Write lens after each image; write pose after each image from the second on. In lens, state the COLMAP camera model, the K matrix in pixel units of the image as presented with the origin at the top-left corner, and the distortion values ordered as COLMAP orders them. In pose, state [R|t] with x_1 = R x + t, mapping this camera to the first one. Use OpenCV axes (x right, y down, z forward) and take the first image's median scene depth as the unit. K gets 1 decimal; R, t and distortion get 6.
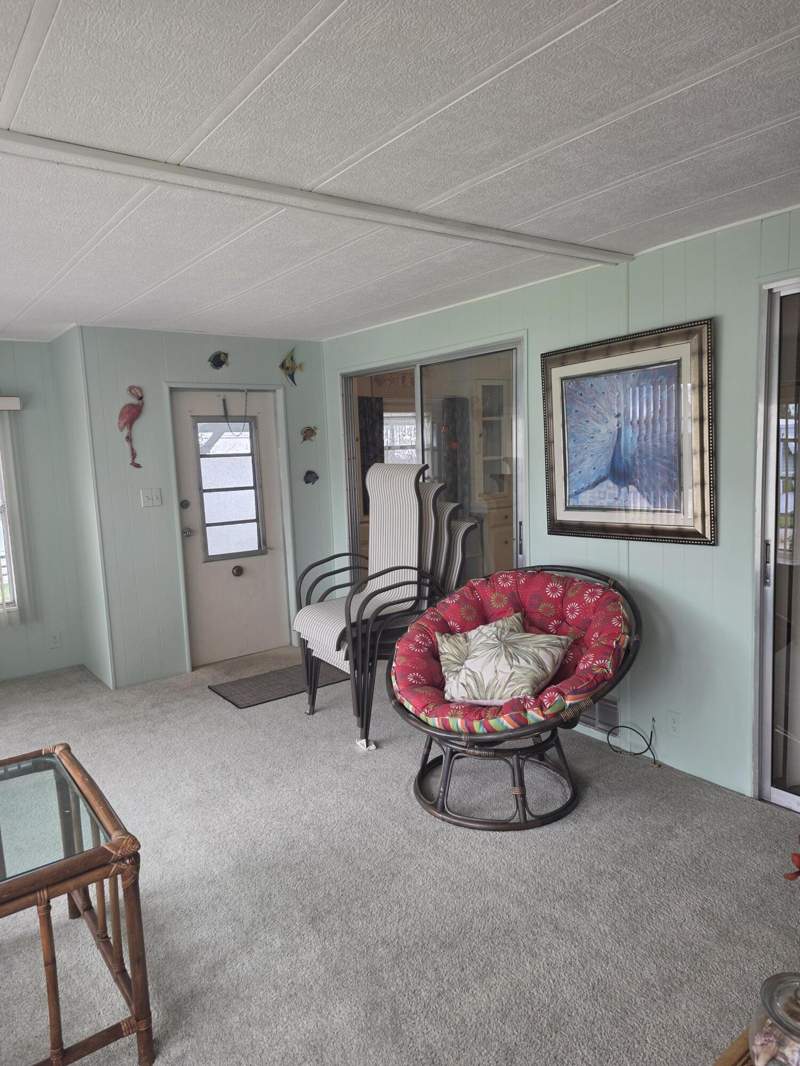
lens RADIAL K [[714.3, 0, 405.0], [0, 714.3, 537.1], [0, 0, 1]] dist [0.072774, -0.061499]
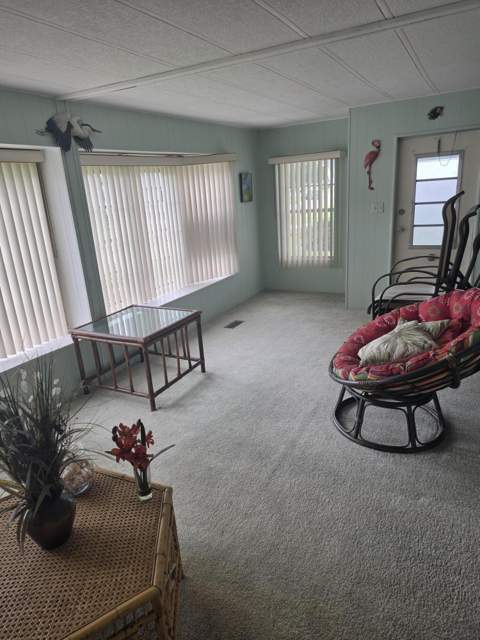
lens RADIAL K [[431.0, 0, 235.5], [0, 431.0, 322.8], [0, 0, 1]] dist [0.076042, -0.051861]
pose [[0.434962, 0.281077, -0.855455, 0.727062], [-0.062815, 0.957189, 0.282565, -0.097977], [0.898255, -0.069170, 0.433997, 0.320194]]
